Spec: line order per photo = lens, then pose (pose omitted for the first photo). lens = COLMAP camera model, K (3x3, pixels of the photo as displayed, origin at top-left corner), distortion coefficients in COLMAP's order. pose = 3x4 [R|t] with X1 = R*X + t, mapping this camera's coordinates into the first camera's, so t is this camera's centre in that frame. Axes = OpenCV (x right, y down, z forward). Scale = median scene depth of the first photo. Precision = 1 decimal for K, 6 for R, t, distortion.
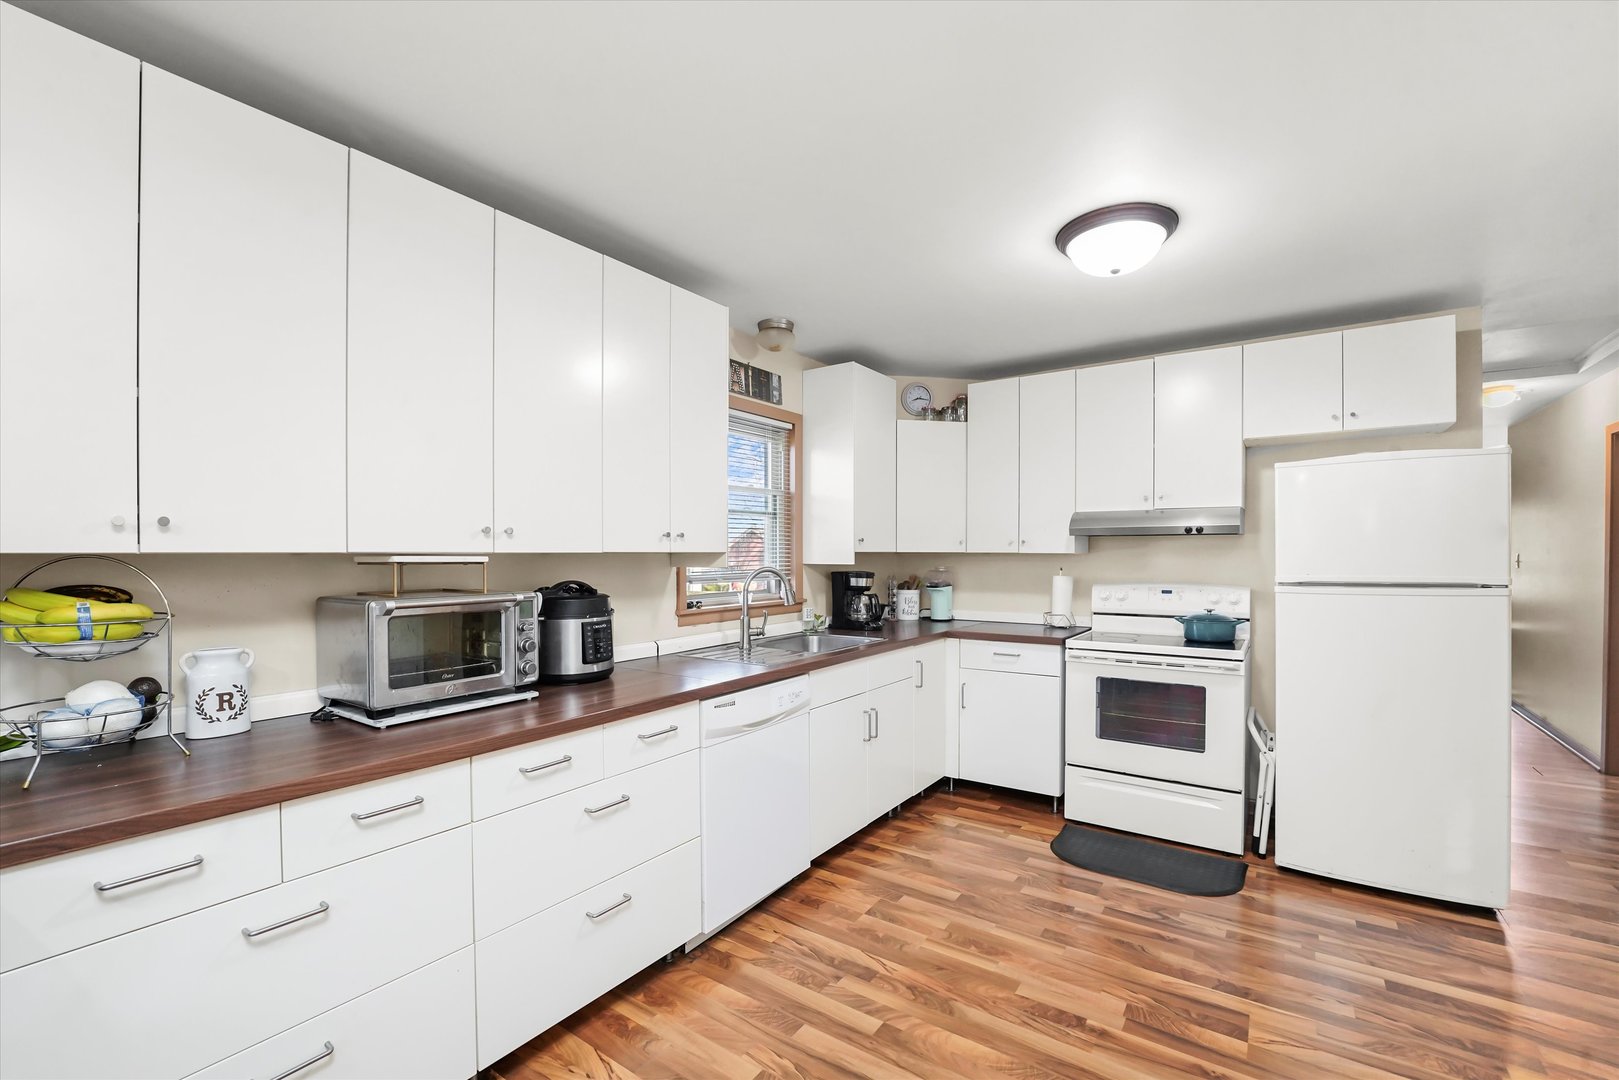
lens RADIAL K [[659.6, 0, 805.7], [0, 659.6, 553.4], [0, 0, 1]] dist [-0.032564, 0.000013]
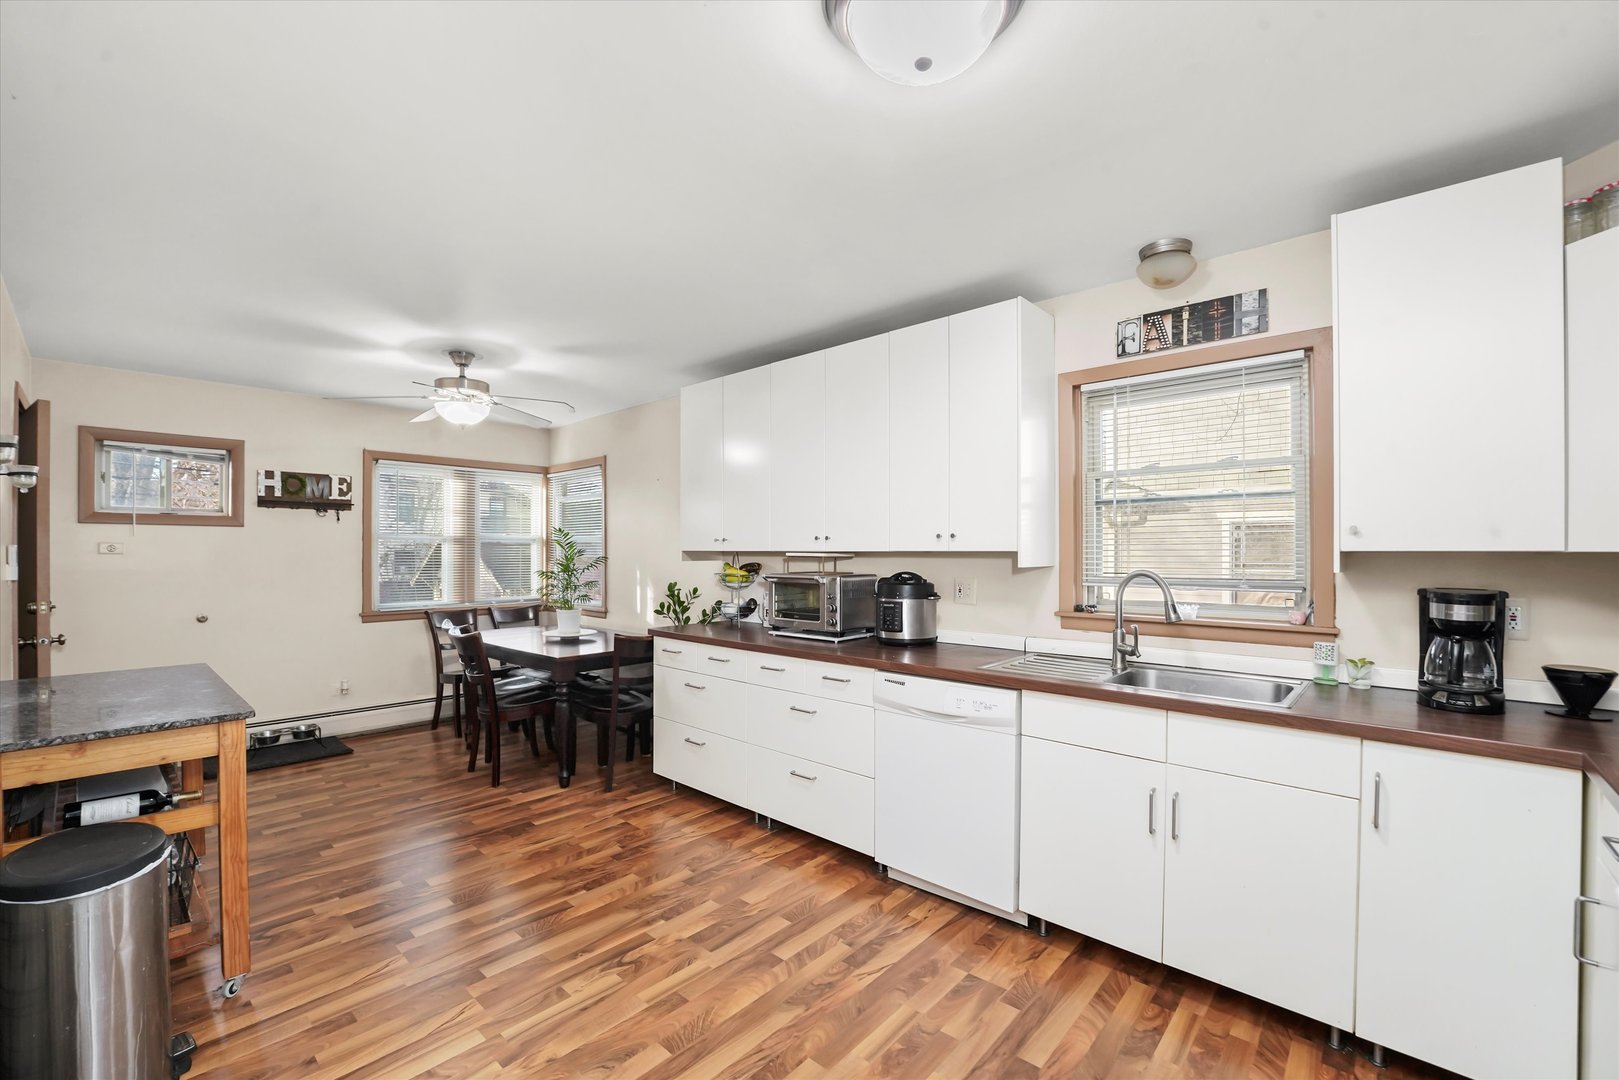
lens RADIAL K [[659.6, 0, 805.7], [0, 659.6, 553.4], [0, 0, 1]] dist [-0.032564, 0.000013]
pose [[-0.092817, 0.009201, -0.995641, 0.918903], [-0.004280, 0.999944, 0.009639, -0.007039], [0.995674, 0.005156, -0.092772, 0.831963]]
